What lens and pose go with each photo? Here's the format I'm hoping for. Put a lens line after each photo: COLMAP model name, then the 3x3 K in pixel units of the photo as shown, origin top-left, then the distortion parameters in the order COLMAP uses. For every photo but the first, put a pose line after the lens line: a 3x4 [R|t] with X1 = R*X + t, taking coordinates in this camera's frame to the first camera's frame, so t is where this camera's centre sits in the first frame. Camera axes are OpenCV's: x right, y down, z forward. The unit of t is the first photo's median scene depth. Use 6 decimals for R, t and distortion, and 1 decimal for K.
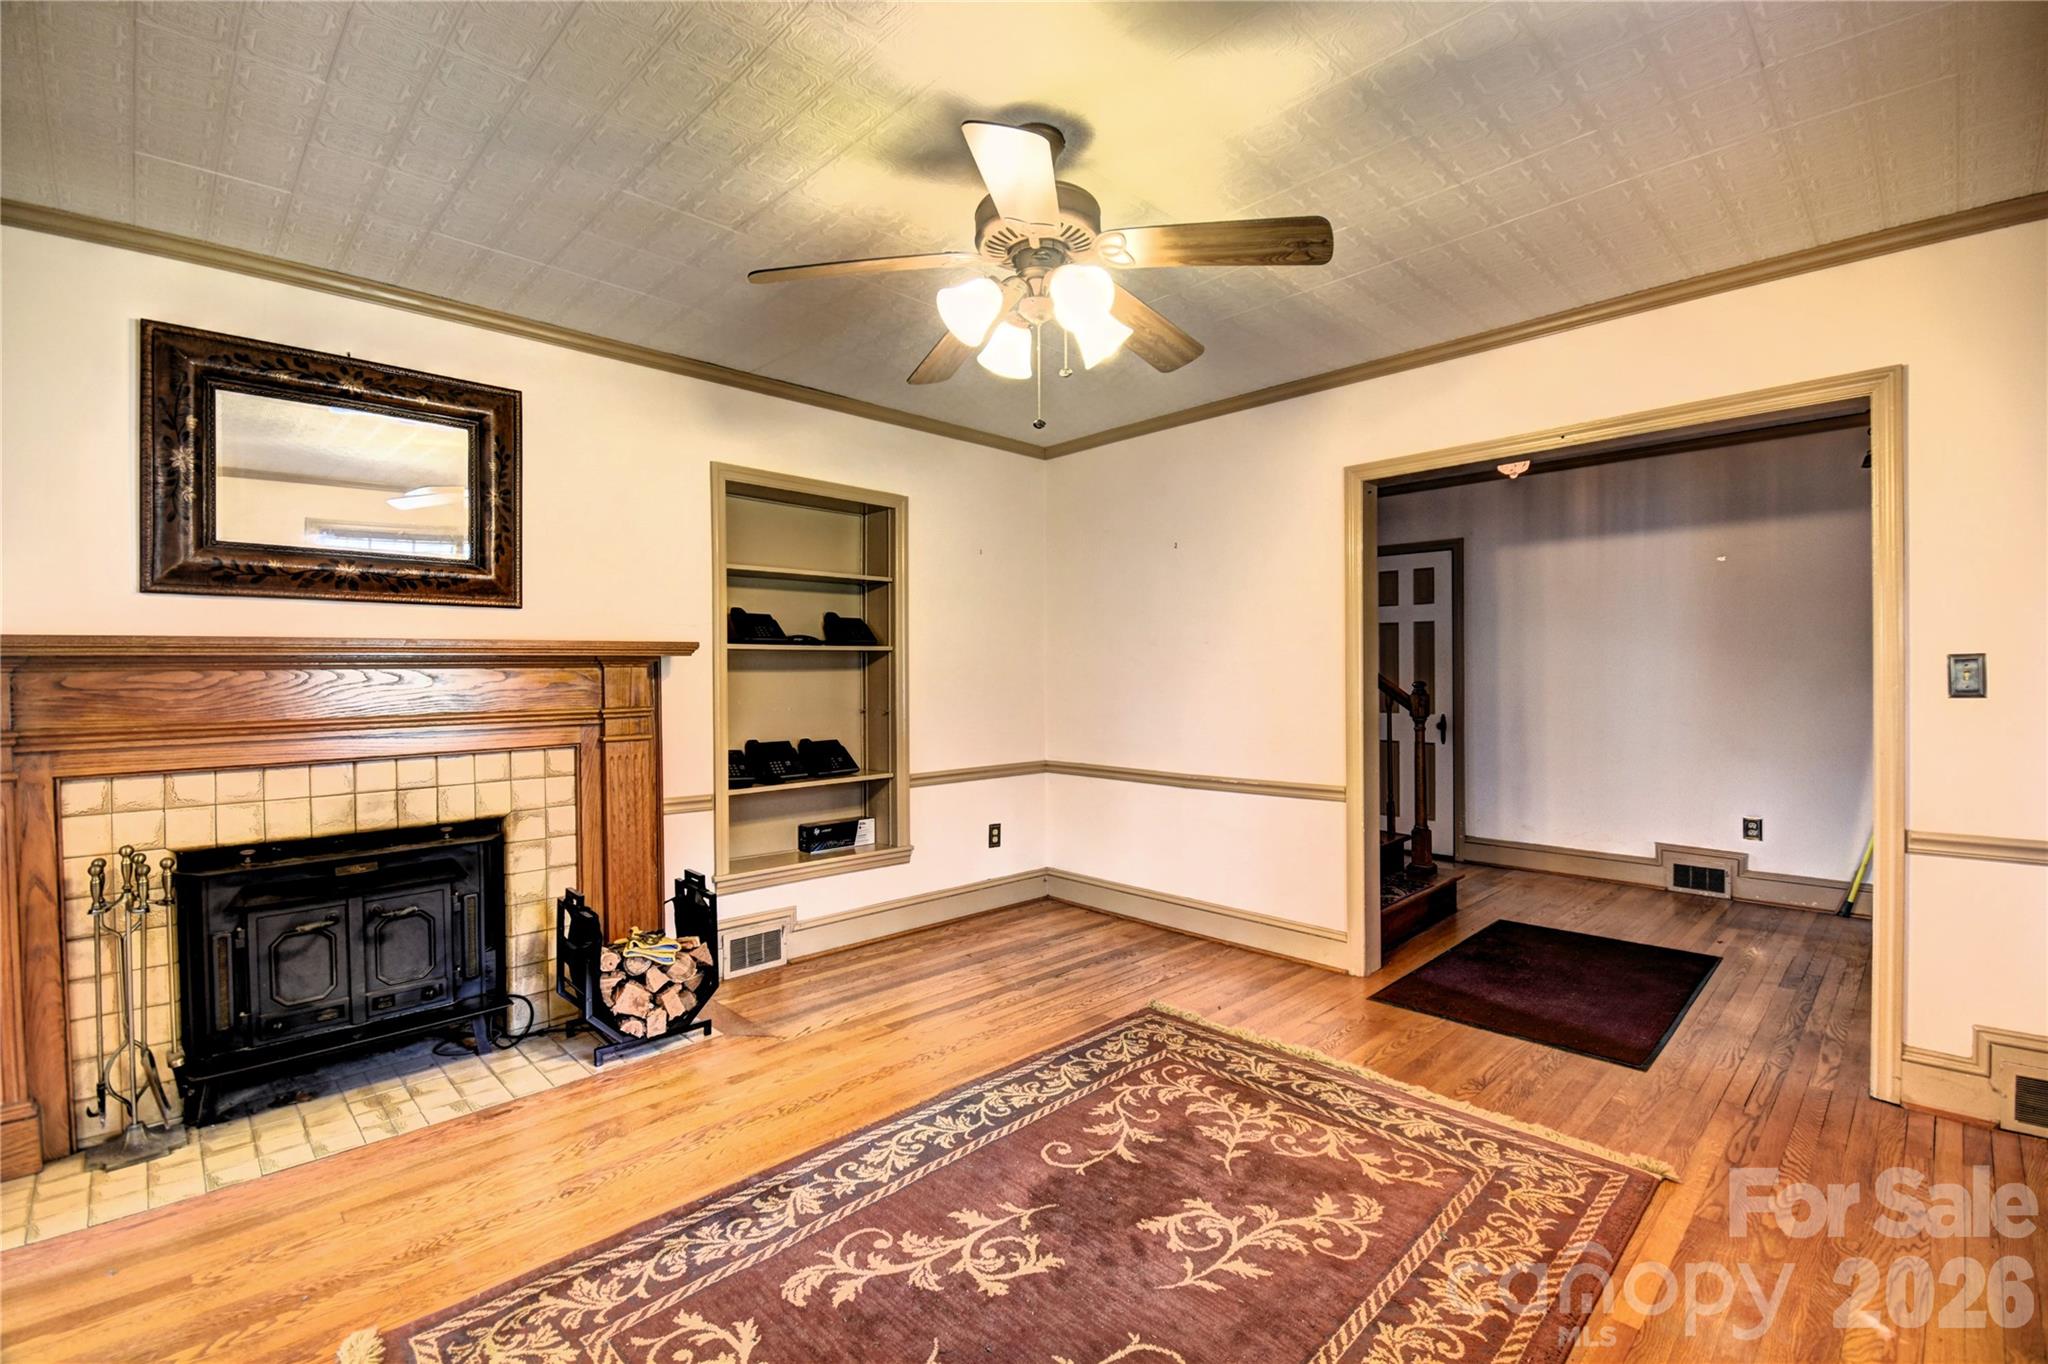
lens RADIAL K [[908.1, 0, 1024.7], [0, 908.1, 673.7], [0, 0, 1]] dist [-0.000328, -0.002893]
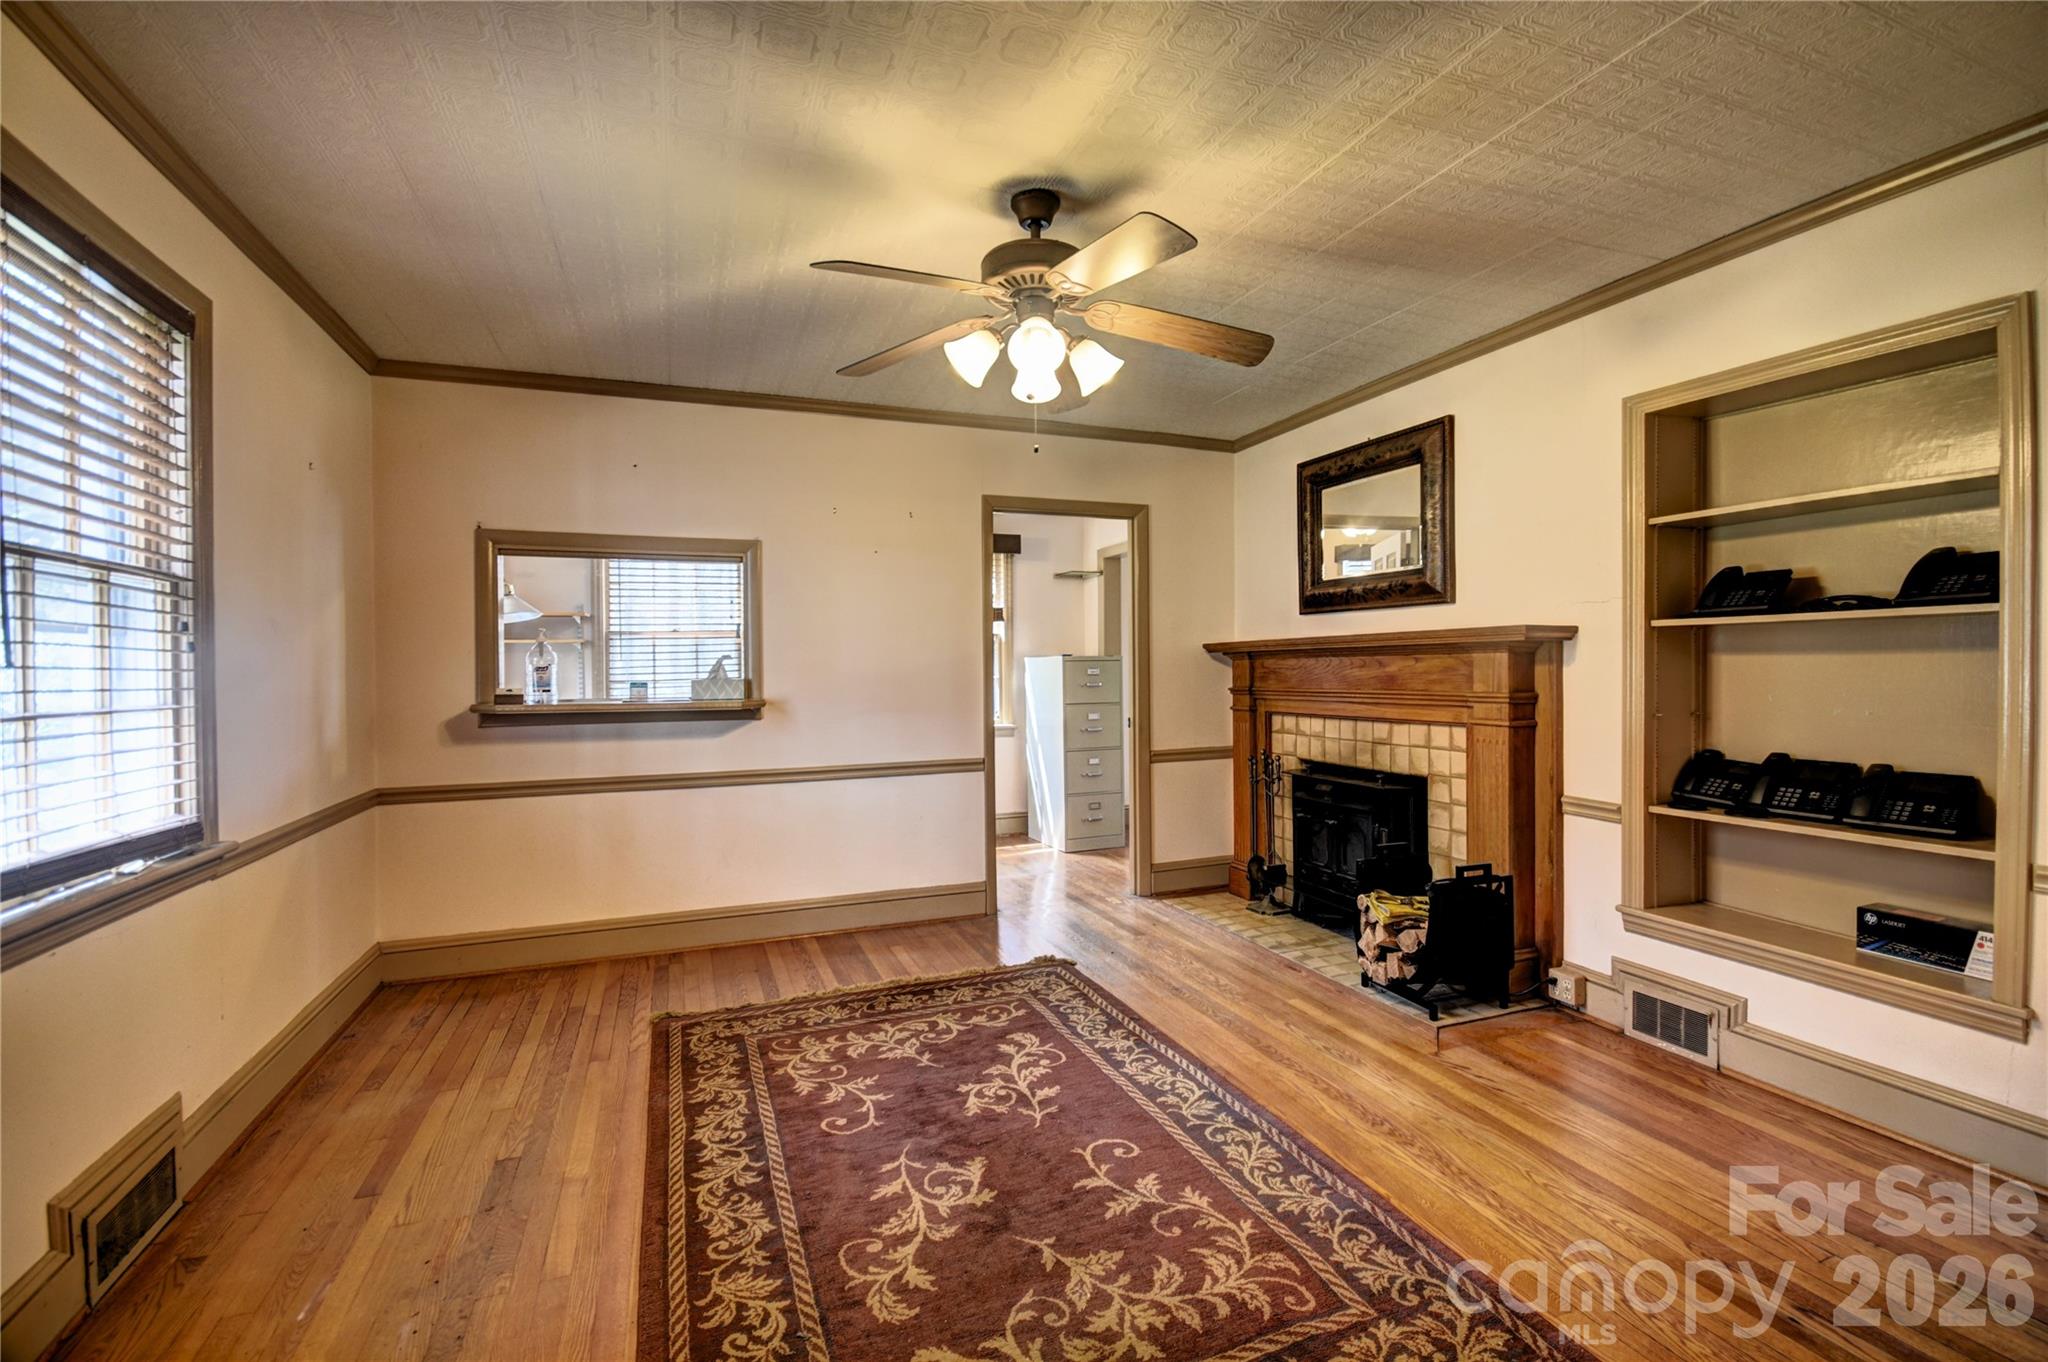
lens RADIAL K [[908.1, 0, 1025.8], [0, 908.1, 682.0], [0, 0, 1]] dist [-0.000328, -0.002893]
pose [[-0.404856, 0.026654, -0.913992, 0.904332], [0.011070, 0.999645, 0.024248, -0.005163], [0.914313, -0.000301, -0.405008, 1.222449]]
